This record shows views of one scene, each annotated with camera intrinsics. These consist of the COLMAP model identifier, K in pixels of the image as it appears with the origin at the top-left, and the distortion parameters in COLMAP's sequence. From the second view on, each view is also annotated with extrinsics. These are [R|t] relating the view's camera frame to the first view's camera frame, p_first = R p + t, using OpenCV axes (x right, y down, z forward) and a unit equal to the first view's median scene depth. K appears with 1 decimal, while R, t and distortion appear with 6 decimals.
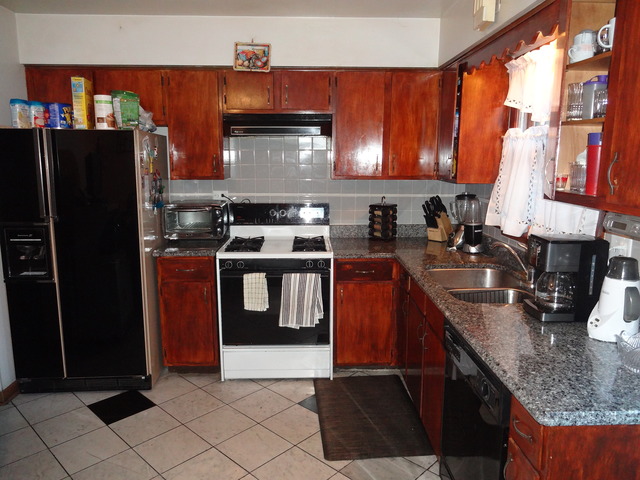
lens RADIAL K [[474.3, 0, 320.8], [0, 474.3, 238.8], [0, 0, 1]] dist [-0.010737, 0.001825]
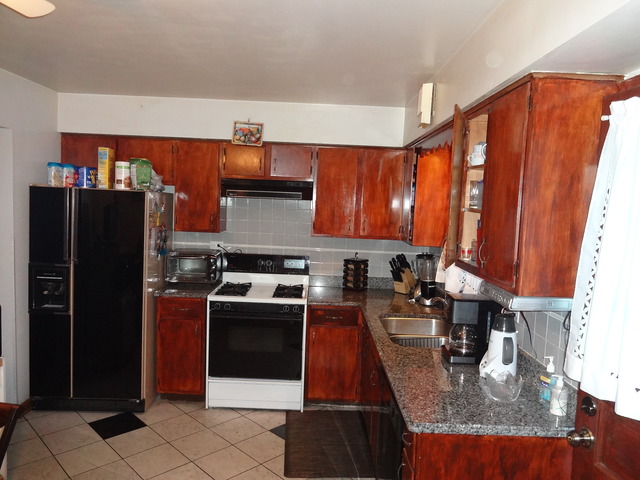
lens RADIAL K [[474.3, 0, 319.6], [0, 474.3, 239.1], [0, 0, 1]] dist [-0.010737, 0.001825]
pose [[0.998878, 0.040725, -0.024184, 0.079947], [-0.042773, 0.994907, -0.091271, -0.014243], [0.020344, 0.092203, 0.995532, -0.178066]]
